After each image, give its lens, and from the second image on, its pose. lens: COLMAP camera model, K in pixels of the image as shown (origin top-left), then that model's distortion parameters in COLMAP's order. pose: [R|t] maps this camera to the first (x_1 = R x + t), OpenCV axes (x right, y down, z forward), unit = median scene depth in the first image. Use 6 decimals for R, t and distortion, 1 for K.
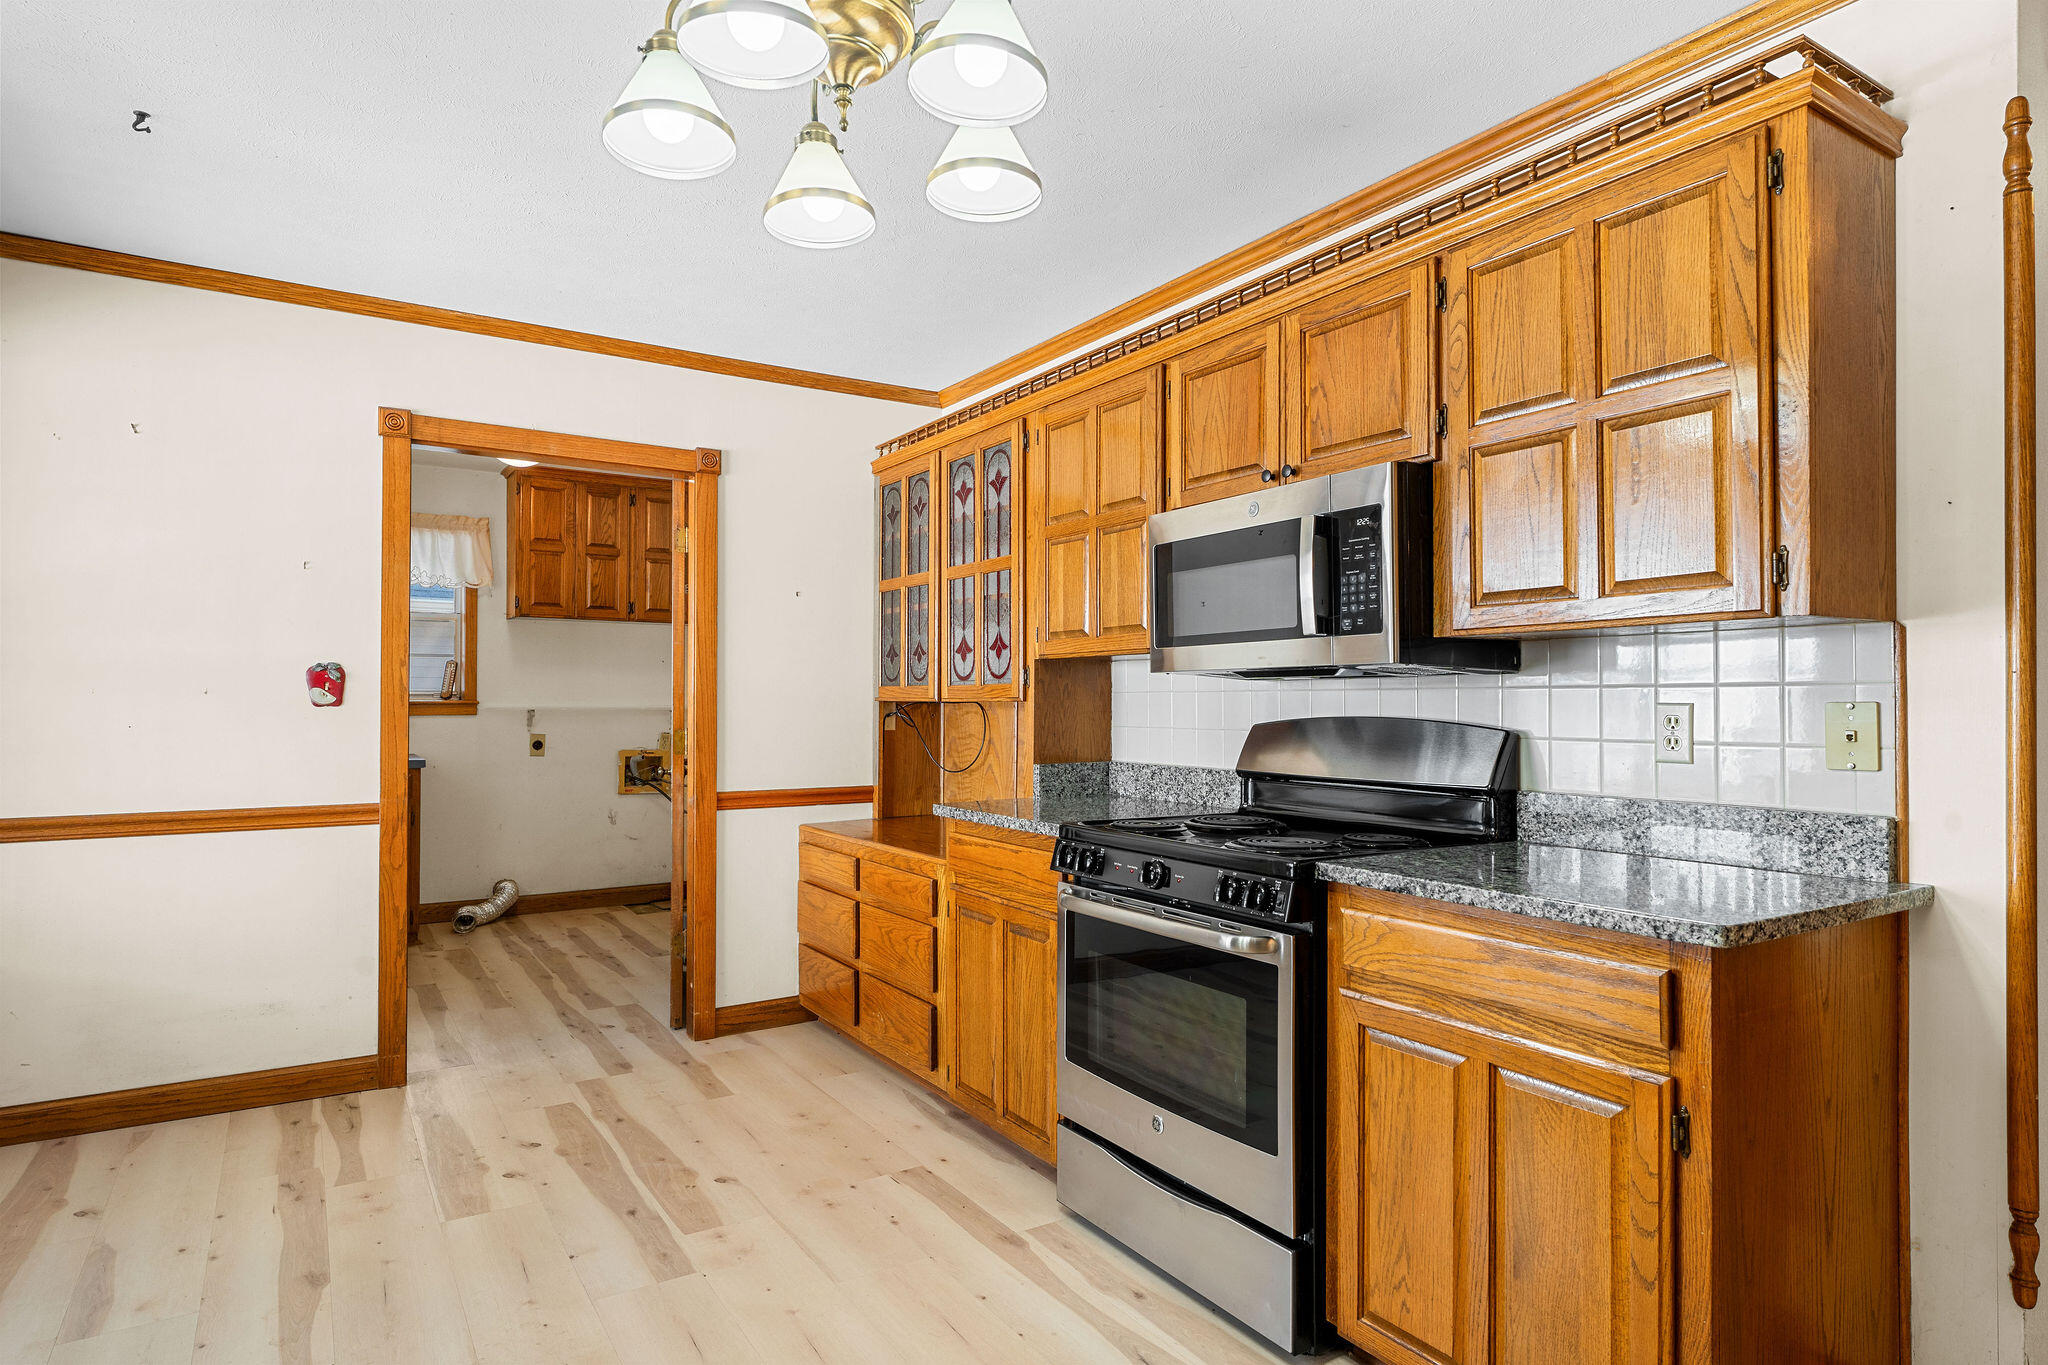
lens RADIAL K [[1124.4, 0, 1013.9], [0, 1124.4, 692.7], [0, 0, 1]] dist [-0.003276, 0.001266]
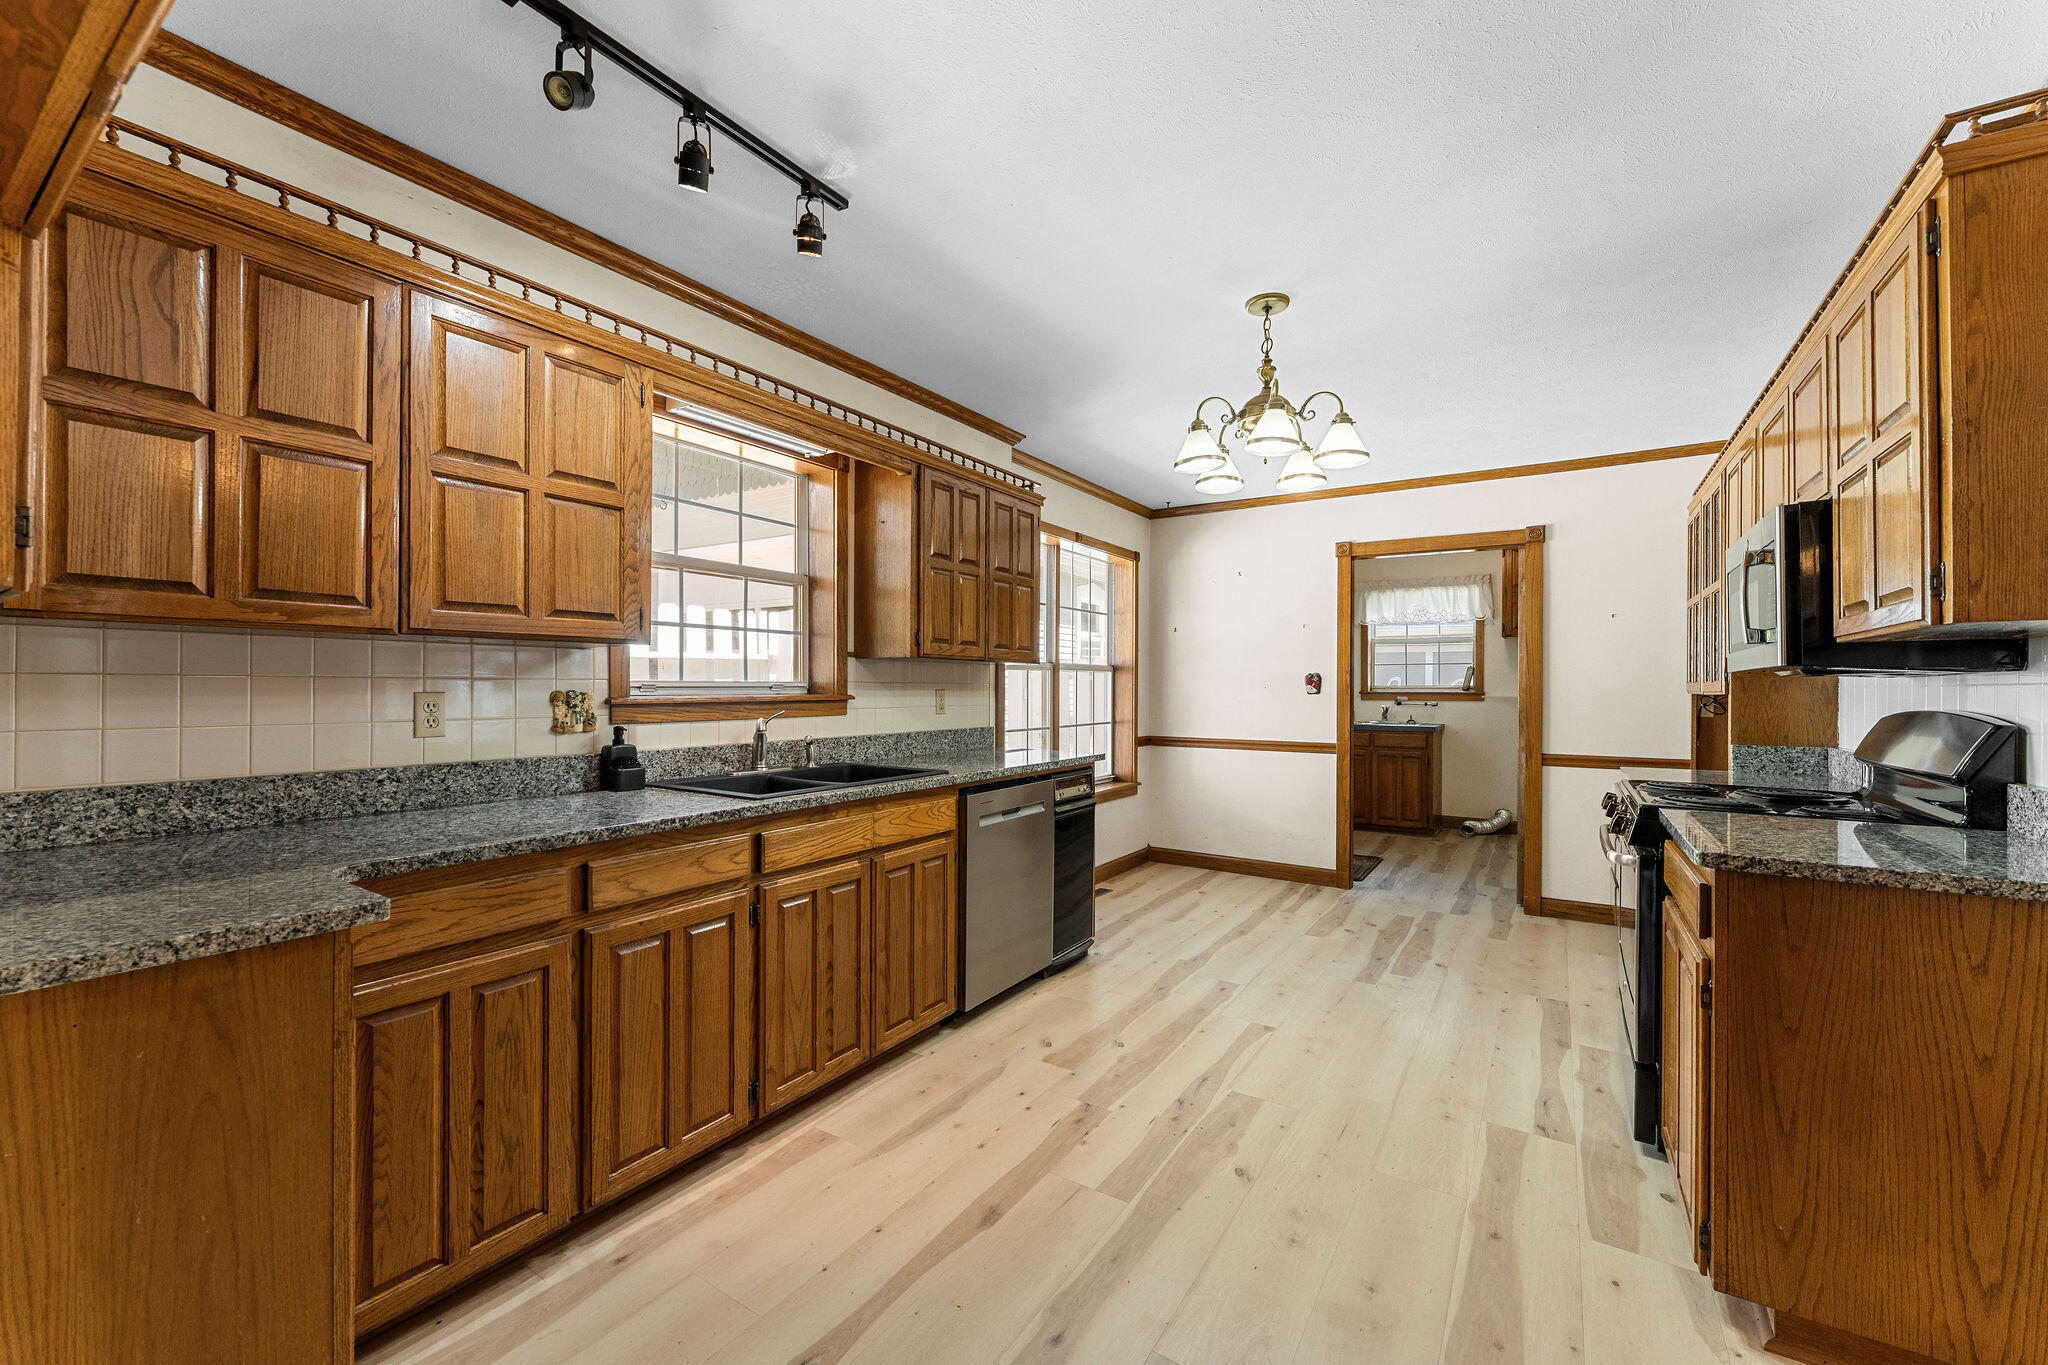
lens RADIAL K [[814.7, 0, 1016.3], [0, 814.7, 686.7], [0, 0, 1]] dist [0.001580, -0.000119]
pose [[0.407137, -0.000938, -0.913366, 0.502651], [0.001982, 0.999998, -0.000144, -0.002115], [0.913365, -0.001751, 0.407138, -0.097339]]
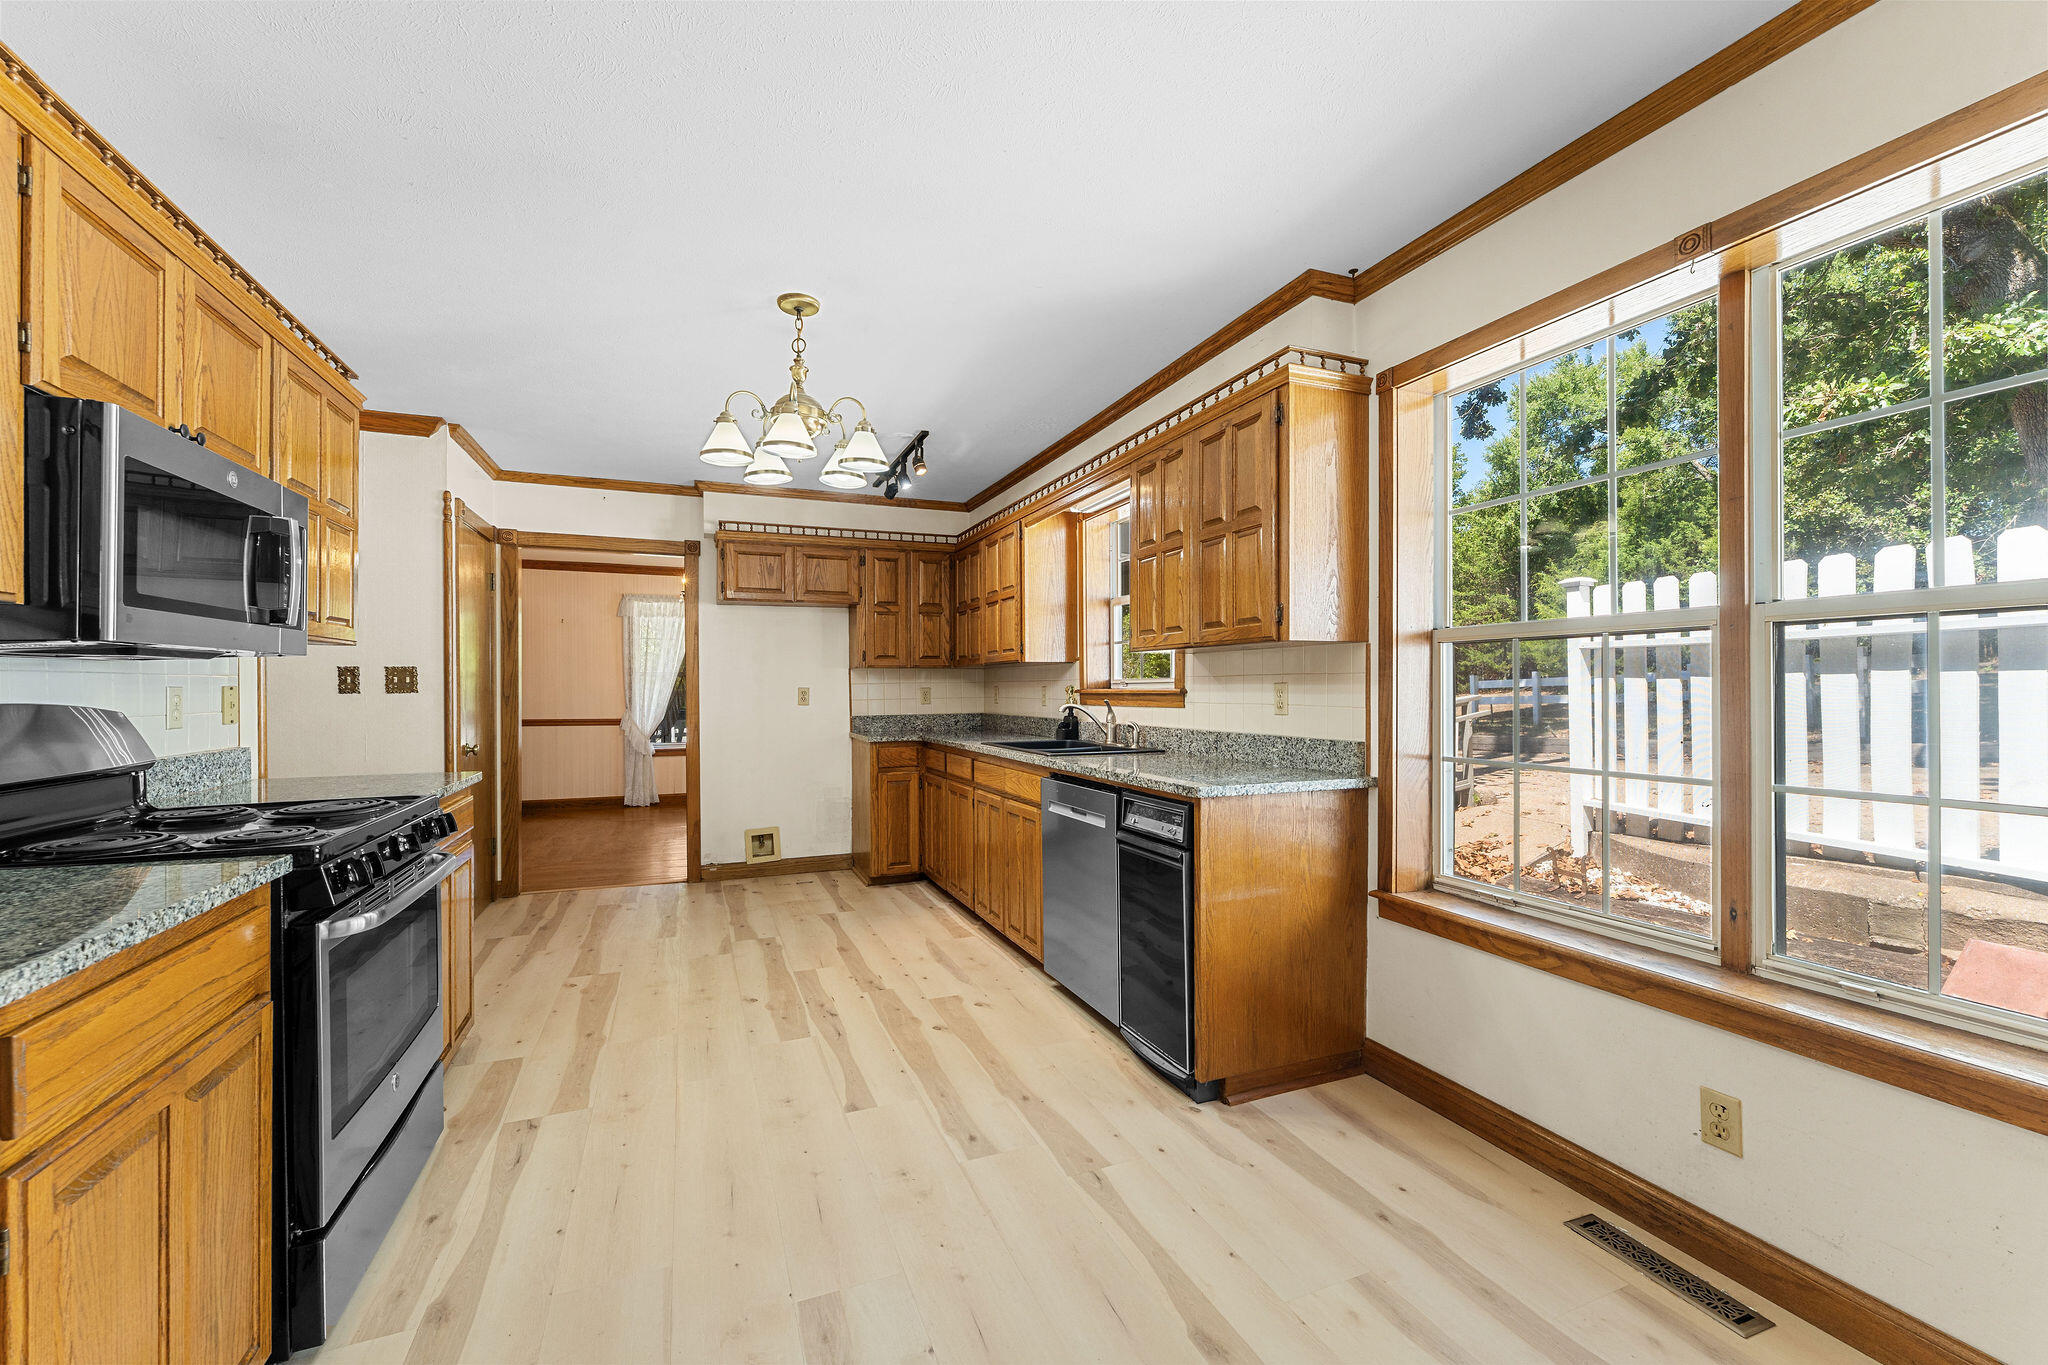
lens RADIAL K [[814.7, 0, 1016.3], [0, 814.7, 686.7], [0, 0, 1]] dist [0.001580, -0.000119]
pose [[-0.983340, 0.002198, 0.181761, -0.385423], [0.000877, 0.999973, -0.007350, 0.010598], [-0.181773, -0.007068, -0.983315, 1.078055]]
